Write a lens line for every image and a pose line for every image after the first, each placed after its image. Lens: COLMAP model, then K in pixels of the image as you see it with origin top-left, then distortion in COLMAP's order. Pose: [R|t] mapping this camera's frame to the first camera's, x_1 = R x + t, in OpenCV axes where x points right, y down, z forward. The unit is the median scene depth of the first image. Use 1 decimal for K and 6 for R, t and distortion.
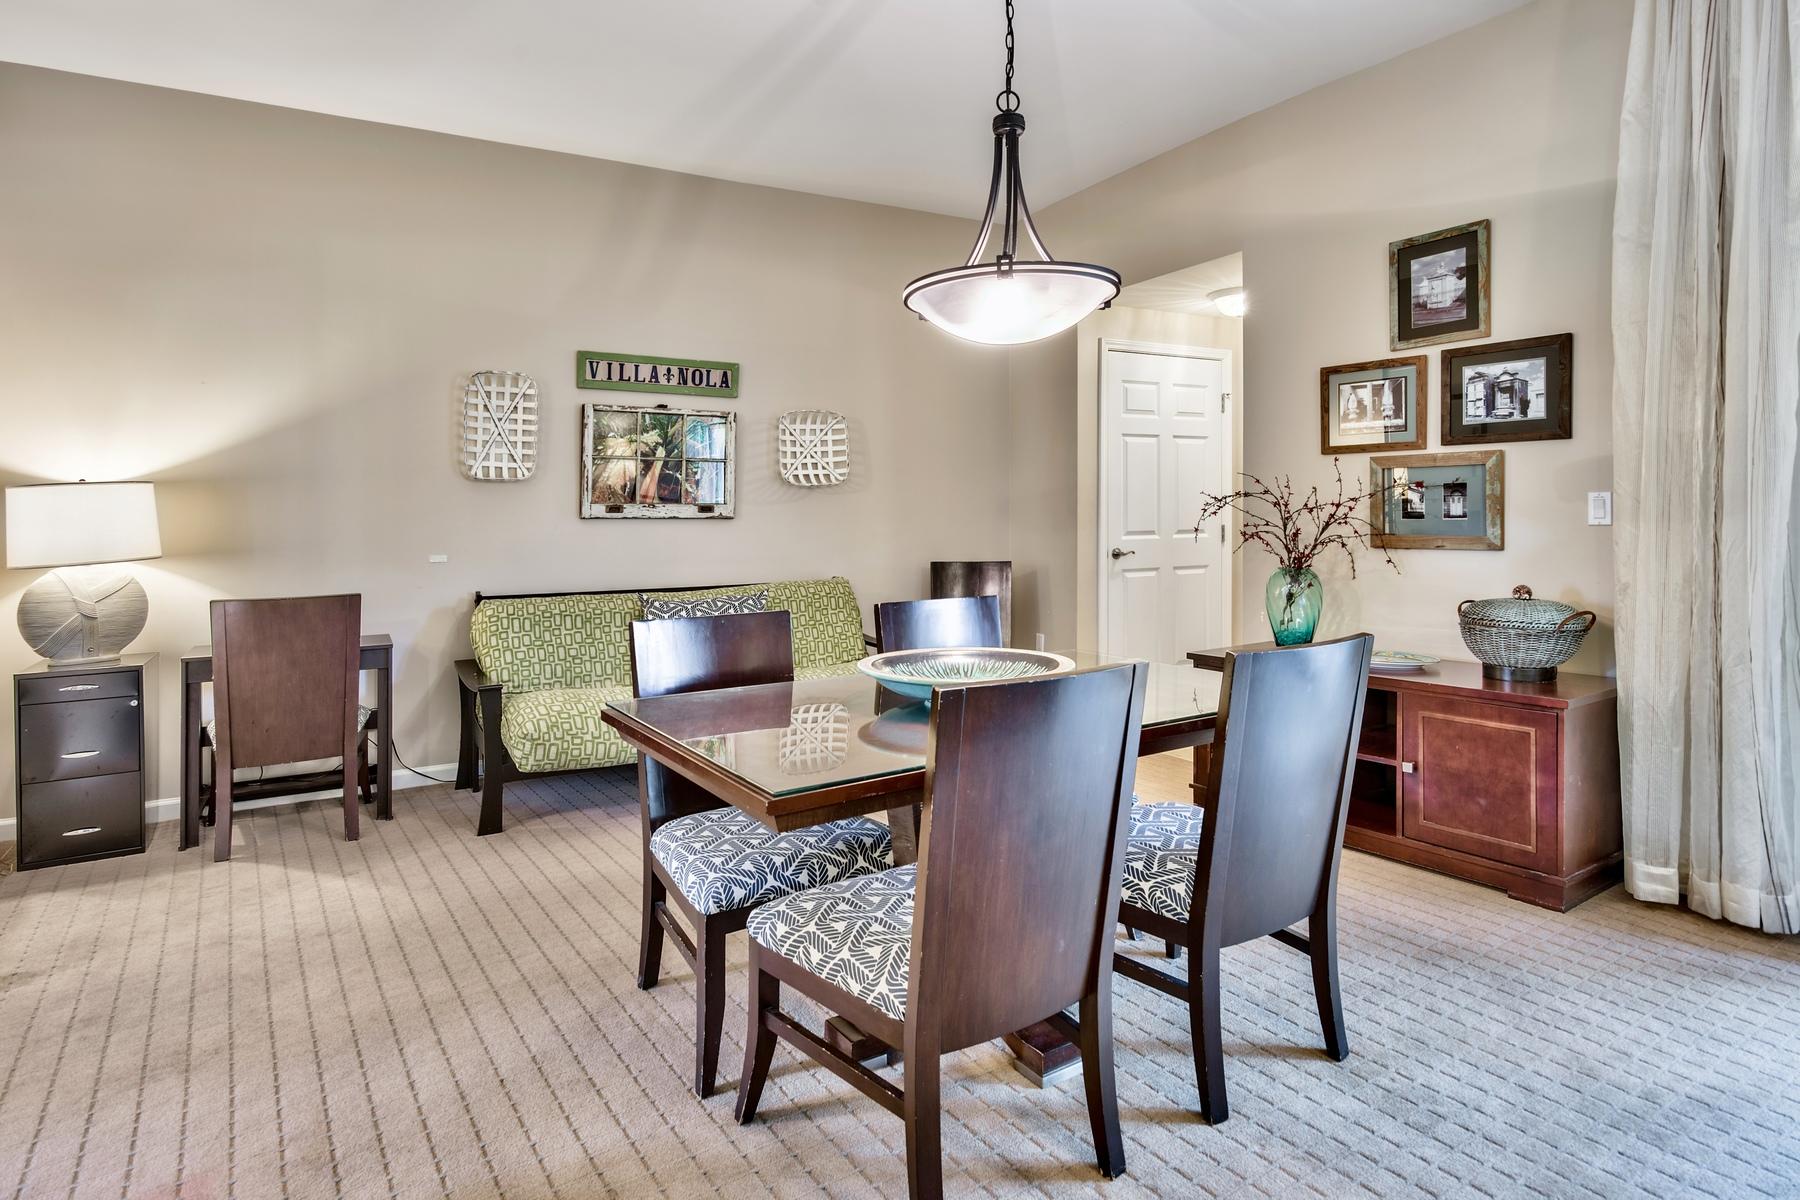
lens RADIAL K [[955.5, 0, 880.9], [0, 955.5, 540.5], [0, 0, 1]] dist [-0.027011, -0.001112]
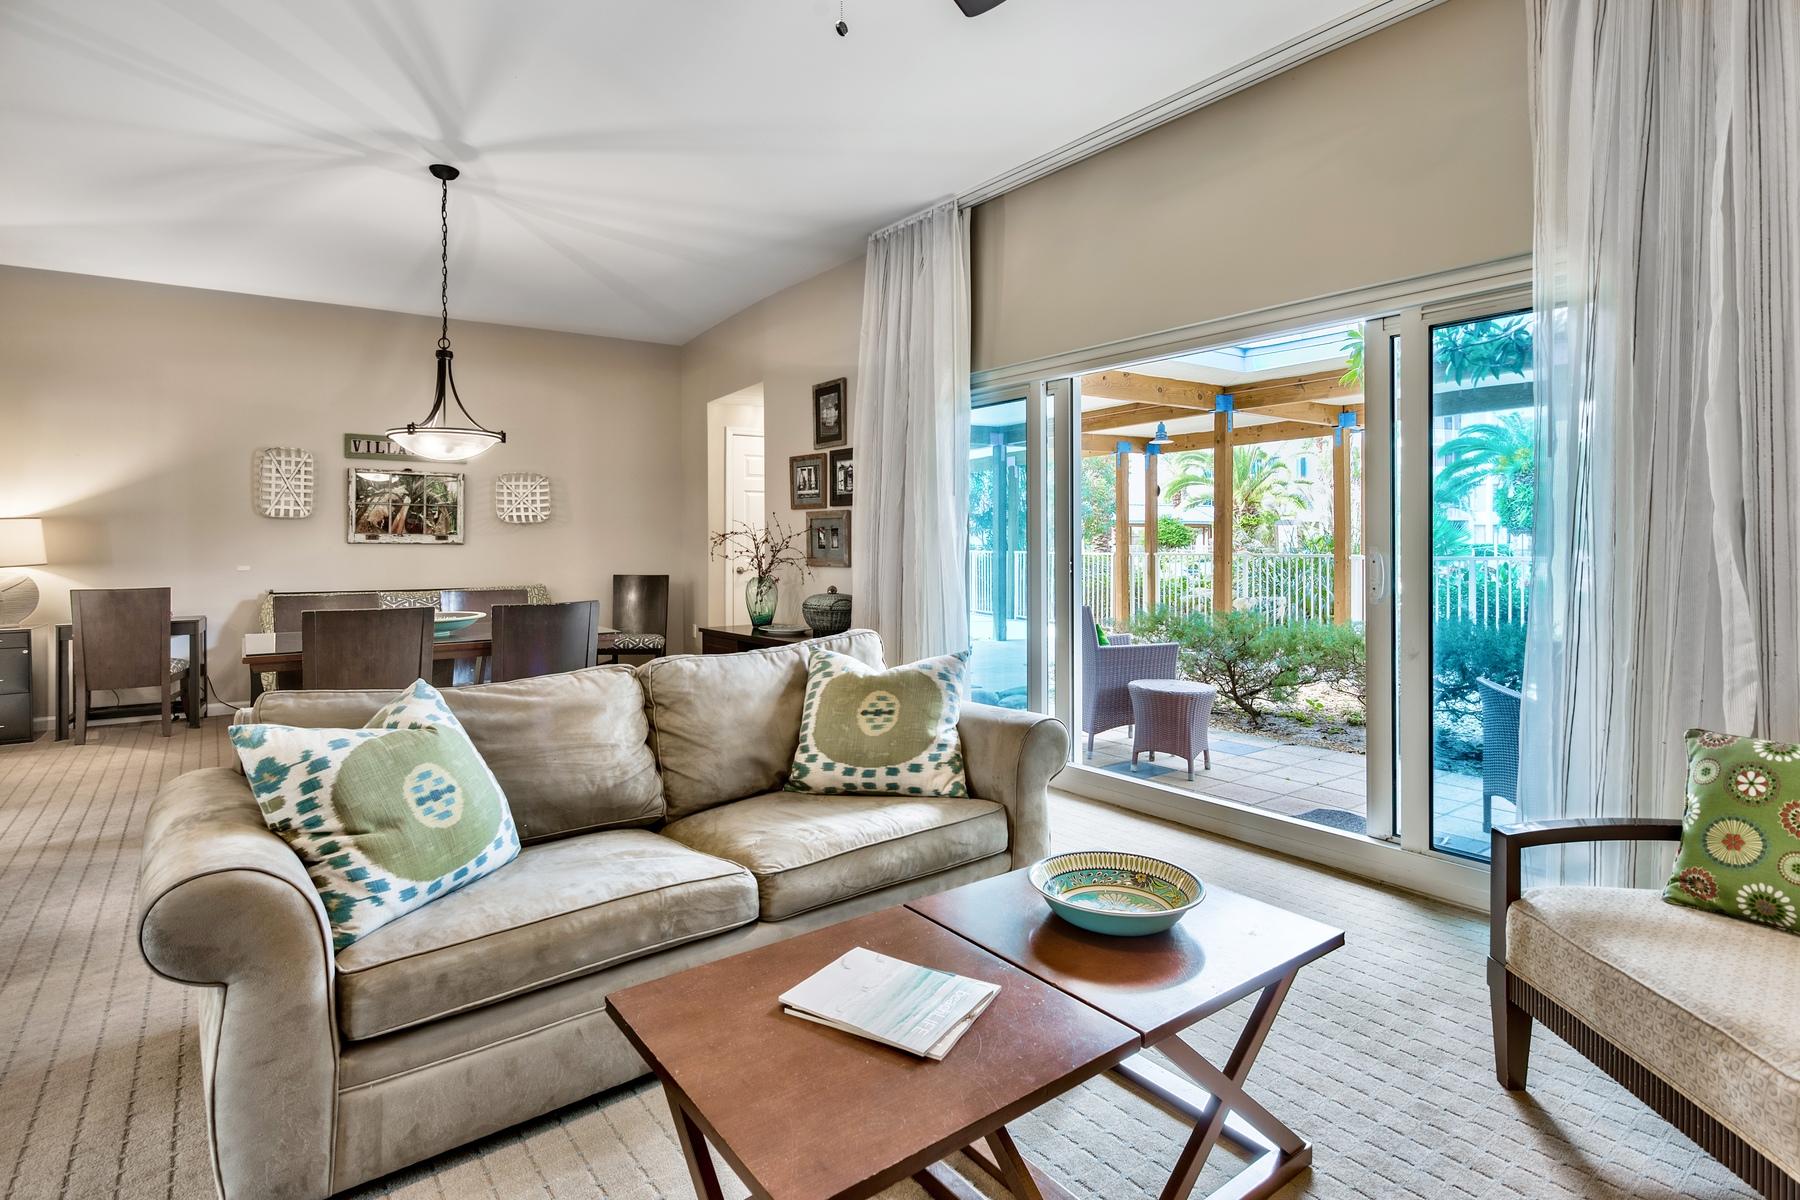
lens RADIAL K [[895.9, 0, 901.9], [0, 895.9, 576.3], [0, 0, 1]] dist [0.005358, -0.009188]
pose [[0.997873, 0.007814, 0.064712, 0.505863], [-0.008644, 0.999884, 0.012556, 0.004773], [-0.064606, -0.013088, 0.997825, -0.523584]]
